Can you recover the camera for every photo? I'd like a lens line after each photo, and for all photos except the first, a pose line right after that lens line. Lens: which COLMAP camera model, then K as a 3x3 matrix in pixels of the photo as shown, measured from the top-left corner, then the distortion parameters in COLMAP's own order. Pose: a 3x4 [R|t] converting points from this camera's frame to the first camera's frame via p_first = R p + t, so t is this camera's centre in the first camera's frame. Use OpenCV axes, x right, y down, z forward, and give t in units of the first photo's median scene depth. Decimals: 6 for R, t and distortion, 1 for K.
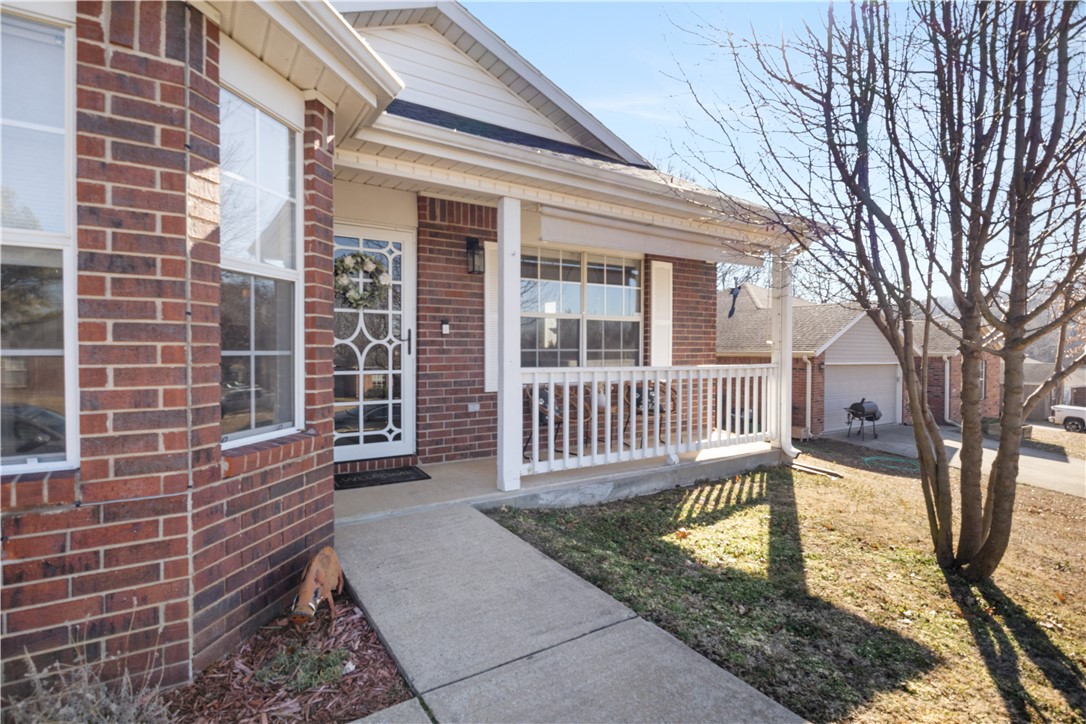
lens RADIAL K [[538.5, 0, 549.2], [0, 538.5, 354.0], [0, 0, 1]] dist [-0.008005, -0.001547]
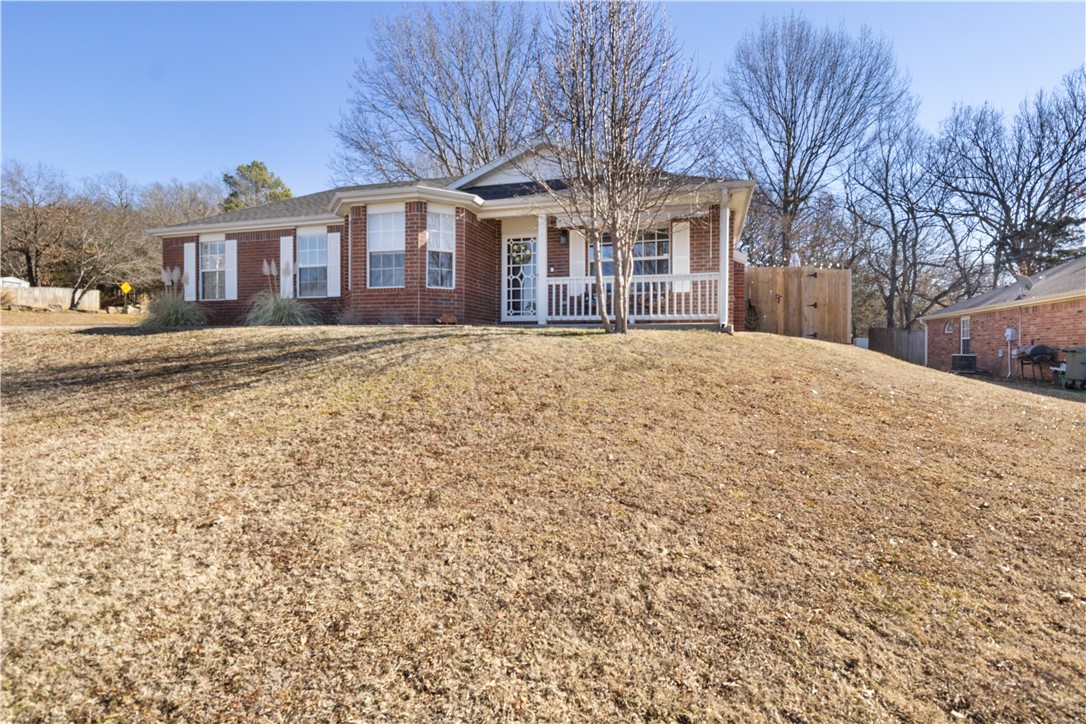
lens RADIAL K [[529.7, 0, 538.9], [0, 529.7, 354.7], [0, 0, 1]] dist [-0.000975, -0.000129]
pose [[0.634077, 0.006212, -0.773245, 1.701392], [-0.008644, 0.999962, 0.000945, 0.351823], [0.773222, 0.006085, 0.634106, -0.579690]]
